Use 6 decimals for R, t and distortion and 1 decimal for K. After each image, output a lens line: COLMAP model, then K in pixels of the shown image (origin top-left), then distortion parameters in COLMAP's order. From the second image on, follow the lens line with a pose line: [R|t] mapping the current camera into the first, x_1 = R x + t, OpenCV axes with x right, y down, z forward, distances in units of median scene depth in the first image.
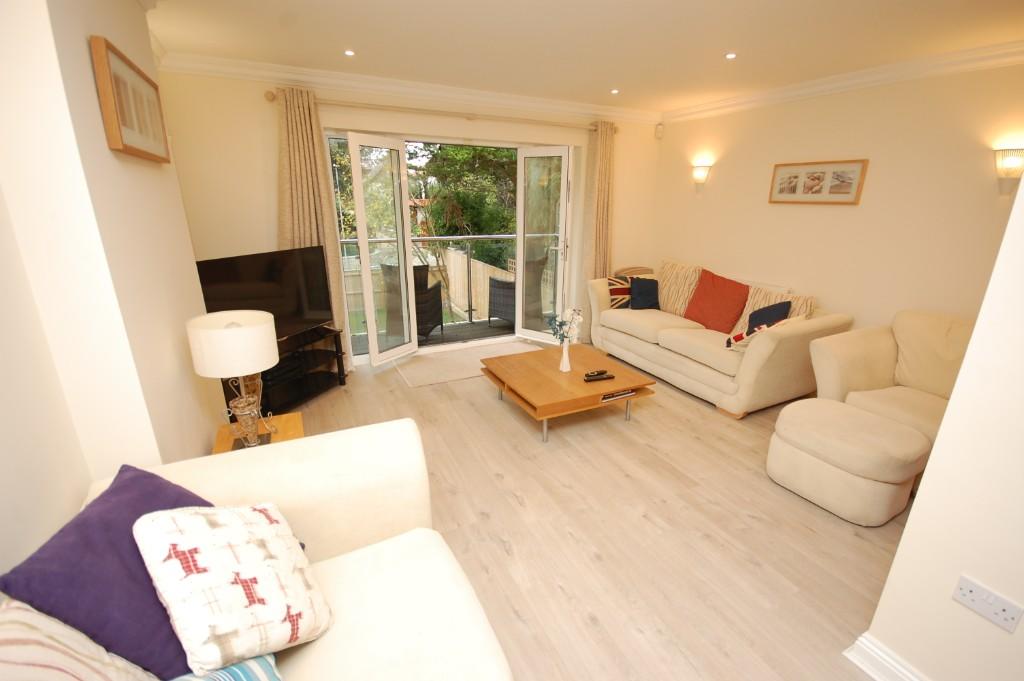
lens RADIAL K [[444.1, 0, 521.1], [0, 444.1, 342.9], [0, 0, 1]] dist [-0.002346, -0.000360]
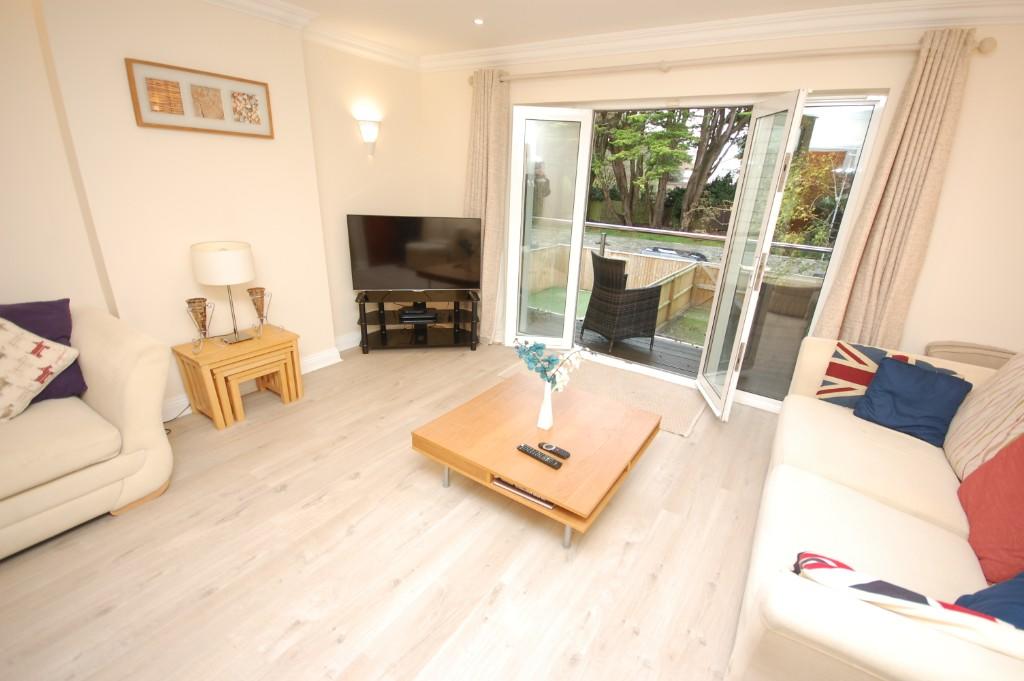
lens RADIAL K [[444.1, 0, 521.1], [0, 444.1, 342.9], [0, 0, 1]] dist [-0.002346, -0.000360]
pose [[0.504682, 0.317527, -0.802791, 0.528061], [-0.306942, 0.935141, 0.176913, -0.151402], [0.806897, 0.157126, 0.569411, 0.494627]]
